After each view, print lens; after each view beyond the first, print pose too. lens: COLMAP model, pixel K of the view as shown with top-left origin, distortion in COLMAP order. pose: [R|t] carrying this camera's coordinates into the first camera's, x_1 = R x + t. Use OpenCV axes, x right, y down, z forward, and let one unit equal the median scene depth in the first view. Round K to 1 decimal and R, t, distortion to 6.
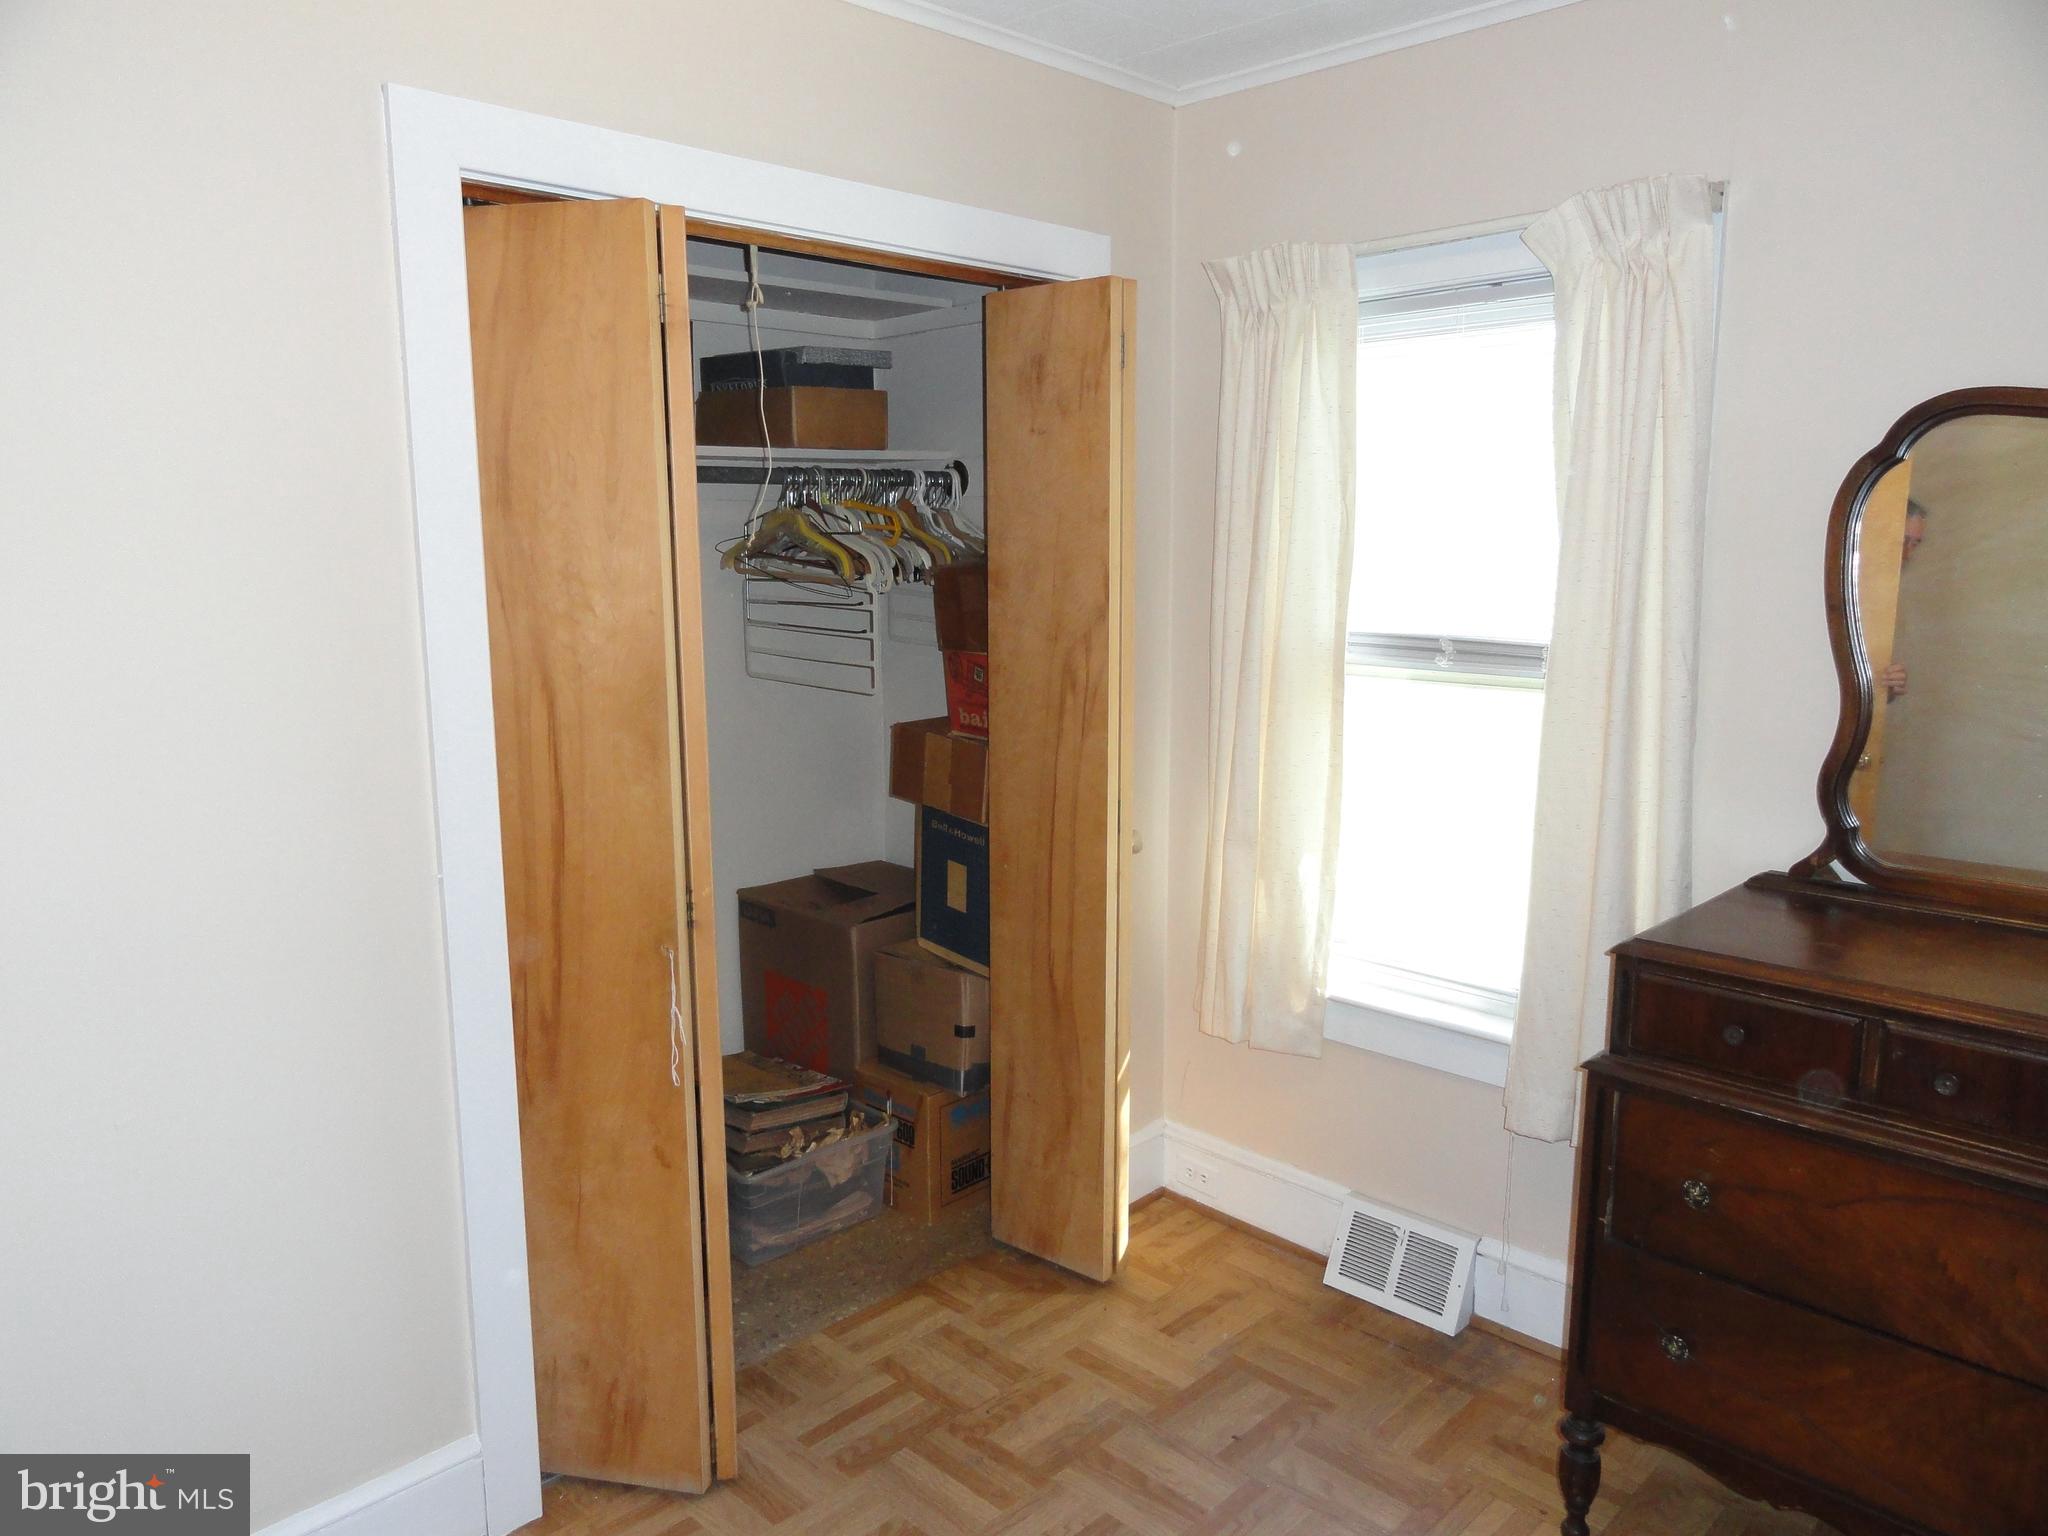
lens RADIAL K [[1425.8, 0, 1024.0], [0, 1425.8, 768.0], [0, 0, 1]] dist [-0.005751, 0.006078]
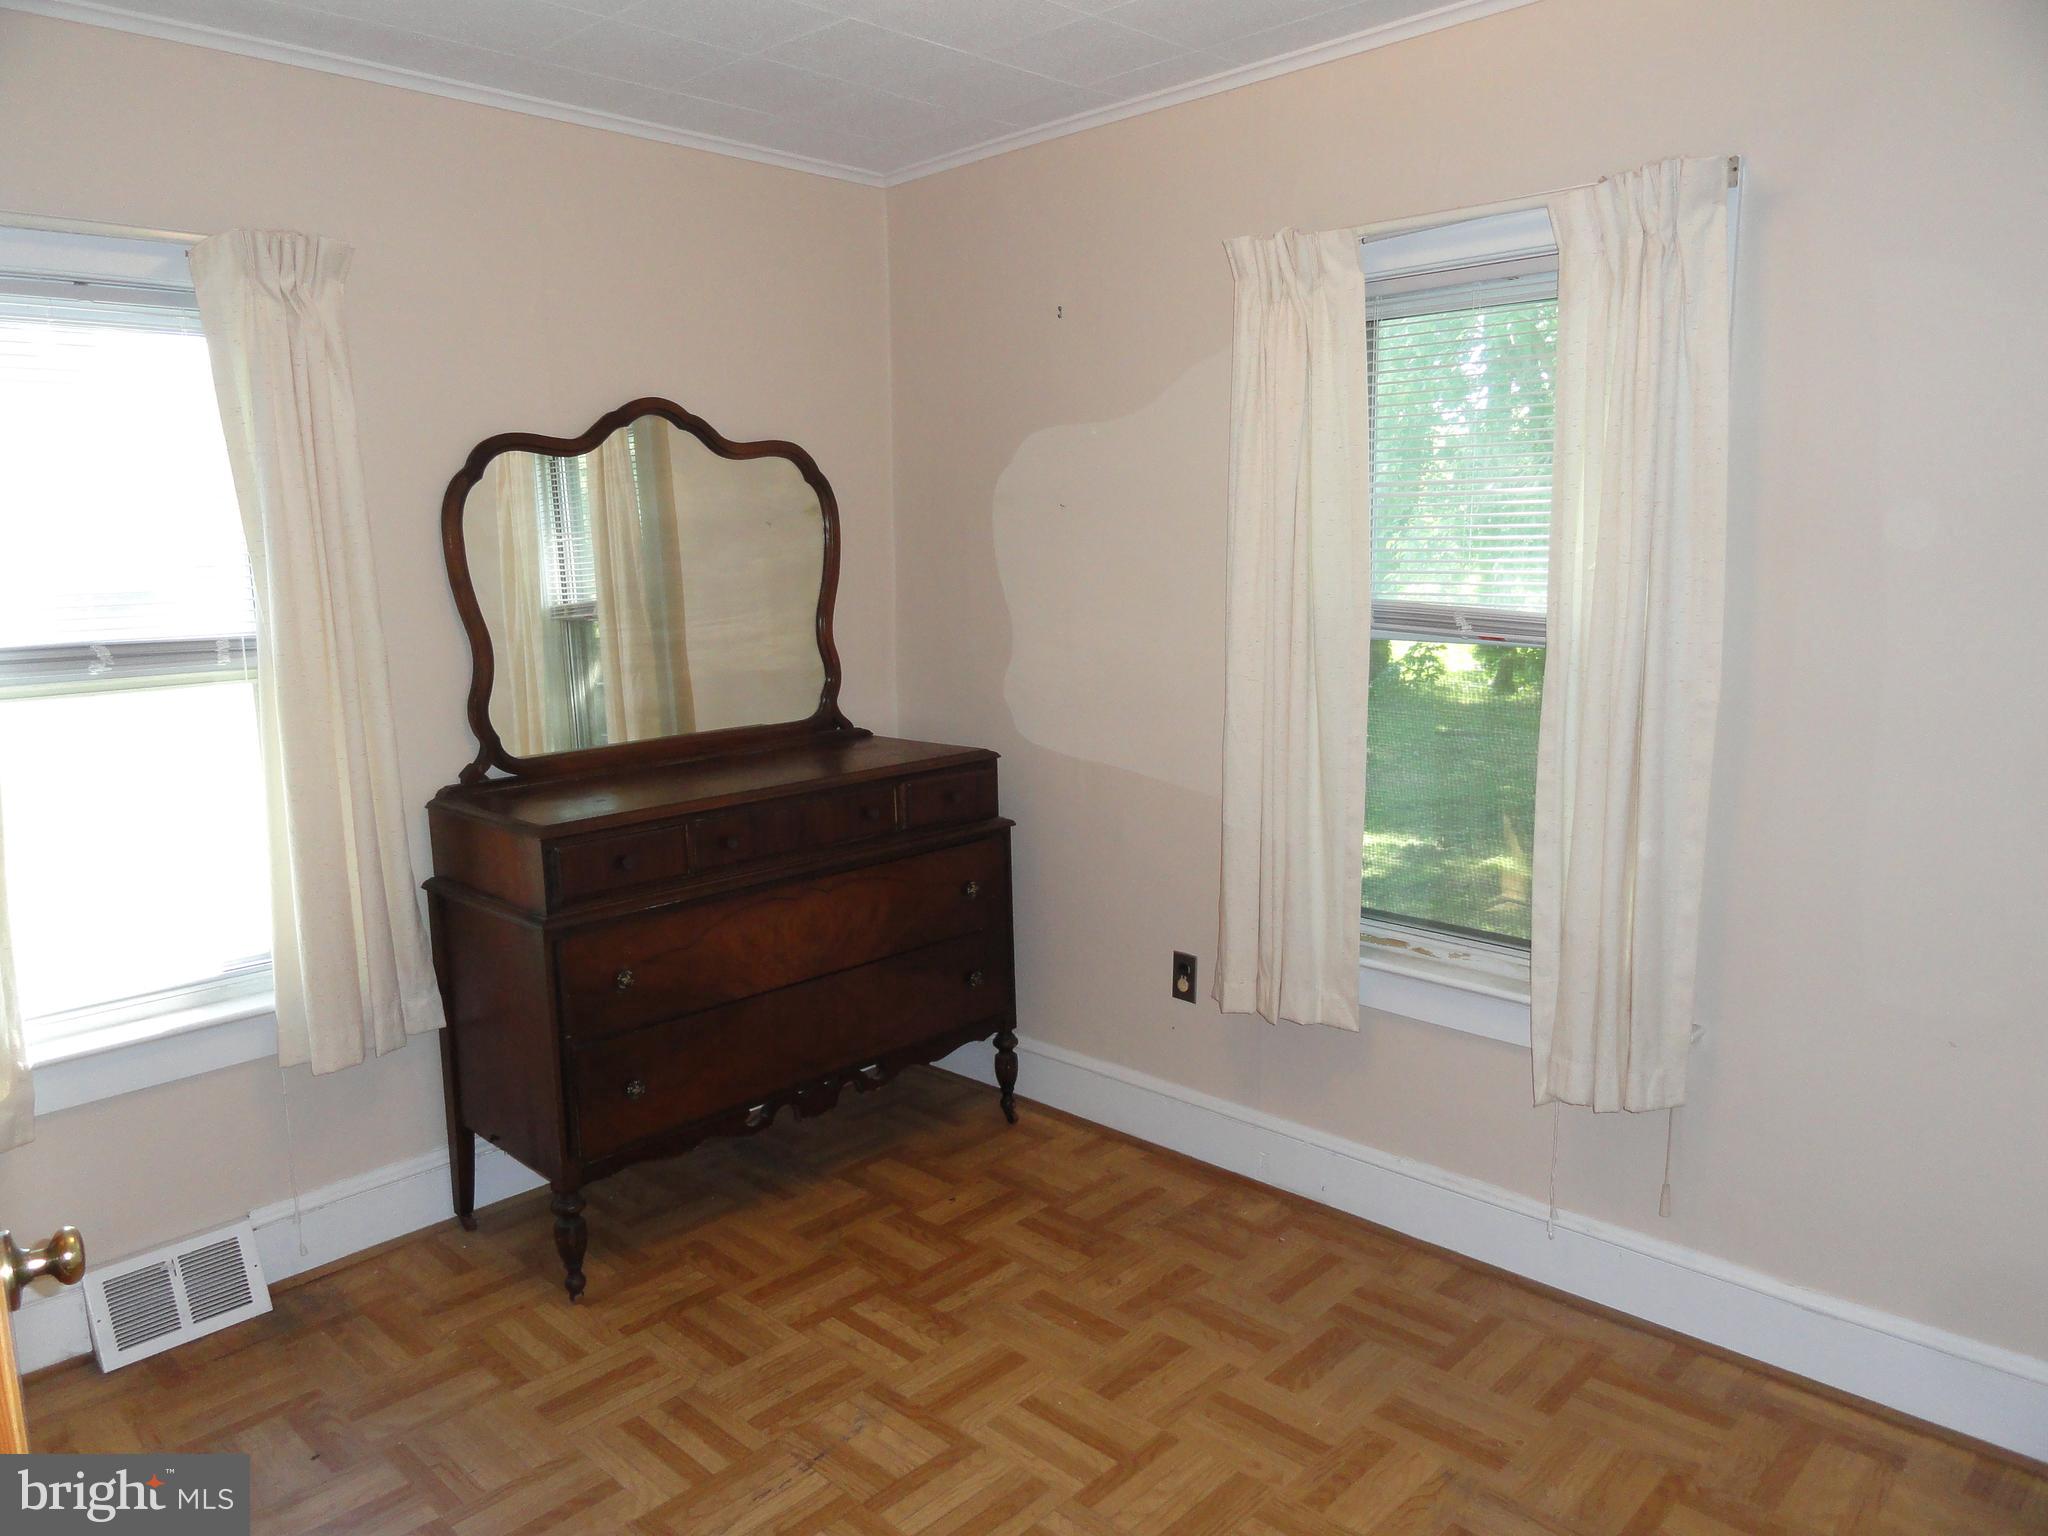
lens RADIAL K [[1425.8, 0, 1024.0], [0, 1425.8, 768.0], [0, 0, 1]] dist [-0.005751, 0.006078]
pose [[-0.009406, -0.163707, 0.986464, -0.660172], [0.178641, 0.970363, 0.162738, -0.053691], [-0.983869, 0.177754, 0.020118, 0.372675]]
